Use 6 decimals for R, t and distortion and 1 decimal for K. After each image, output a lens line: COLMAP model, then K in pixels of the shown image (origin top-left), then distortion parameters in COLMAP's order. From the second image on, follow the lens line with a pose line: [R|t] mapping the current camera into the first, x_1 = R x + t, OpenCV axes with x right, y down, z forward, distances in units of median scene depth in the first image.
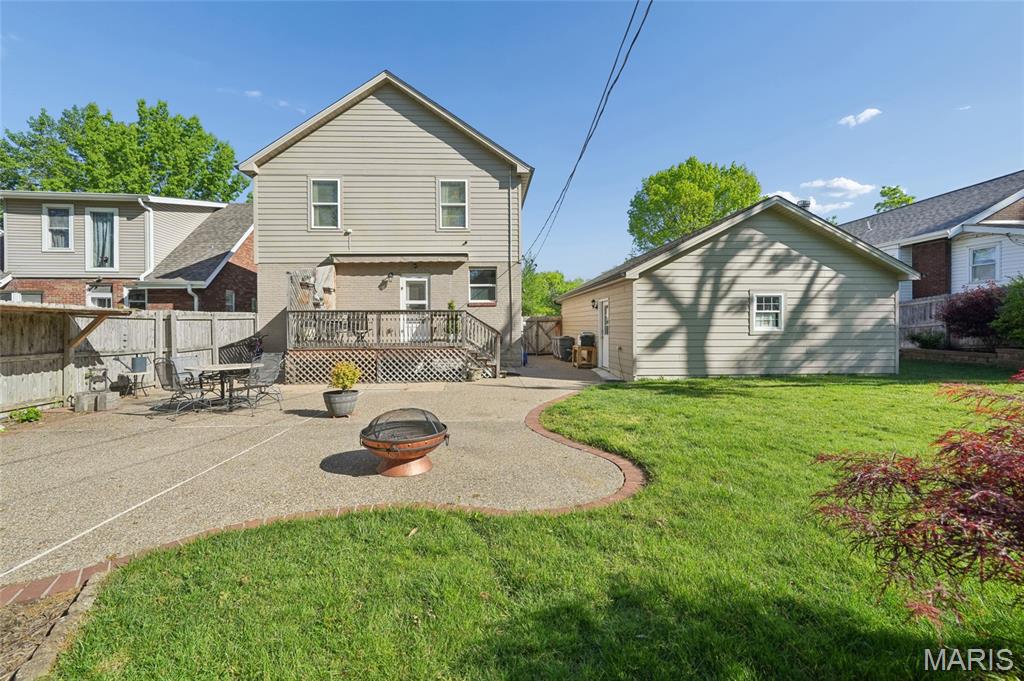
lens RADIAL K [[409.0, 0, 509.8], [0, 409.0, 333.5], [0, 0, 1]] dist [-0.008425, -0.000086]
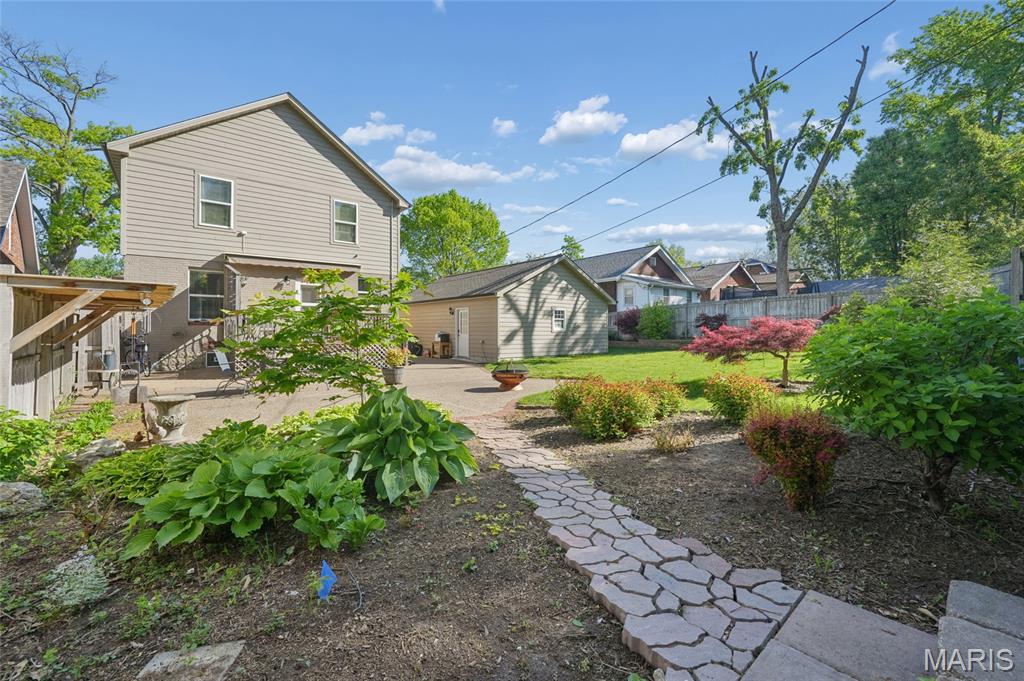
lens RADIAL K [[409.0, 0, 509.8], [0, 409.0, 333.5], [0, 0, 1]] dist [-0.008425, -0.000086]
pose [[0.798832, -0.002074, 0.601551, -0.590882], [0.007275, 0.999954, -0.006213, 0.017252], [-0.601511, 0.009340, 0.798810, -0.276035]]
